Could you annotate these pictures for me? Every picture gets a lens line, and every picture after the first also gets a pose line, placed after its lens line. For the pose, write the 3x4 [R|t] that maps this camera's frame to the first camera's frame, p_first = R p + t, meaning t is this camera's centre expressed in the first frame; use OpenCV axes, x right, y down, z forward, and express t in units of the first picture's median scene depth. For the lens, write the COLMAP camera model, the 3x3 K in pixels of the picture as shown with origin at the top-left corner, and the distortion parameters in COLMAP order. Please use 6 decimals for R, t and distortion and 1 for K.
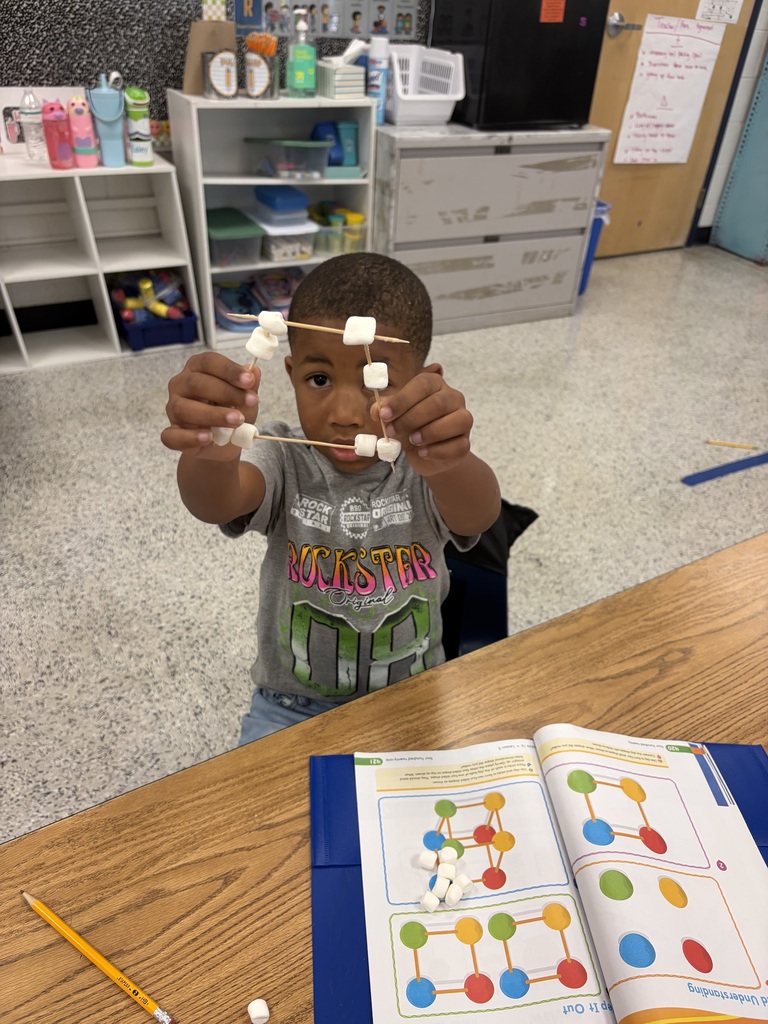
lens RADIAL K [[771.0, 0, 384.0], [0, 771.0, 512.0], [0, 0, 1]] dist [0.035297, -0.062142]
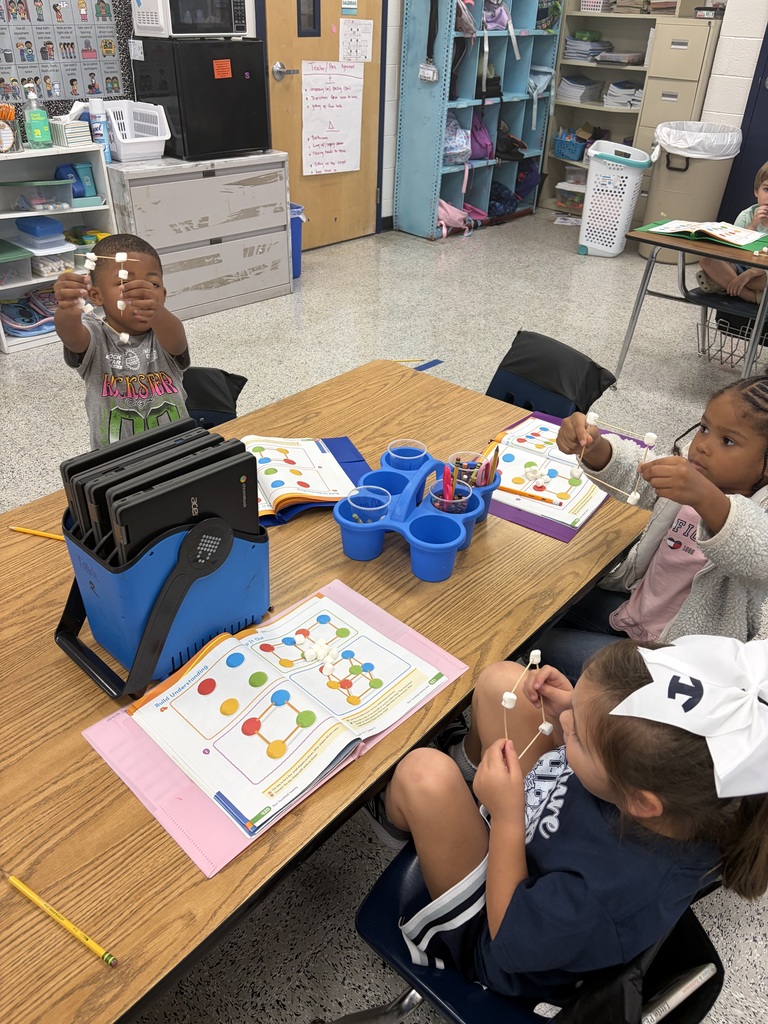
lens RADIAL K [[772.3, 0, 384.0], [0, 772.3, 512.0], [0, 0, 1]] dist [0.006194, -0.001033]
pose [[0.950986, -0.197256, 0.238152, 0.008434], [0.202080, 0.979360, 0.004236, 0.154793], [-0.234072, 0.044097, 0.971219, -0.330226]]
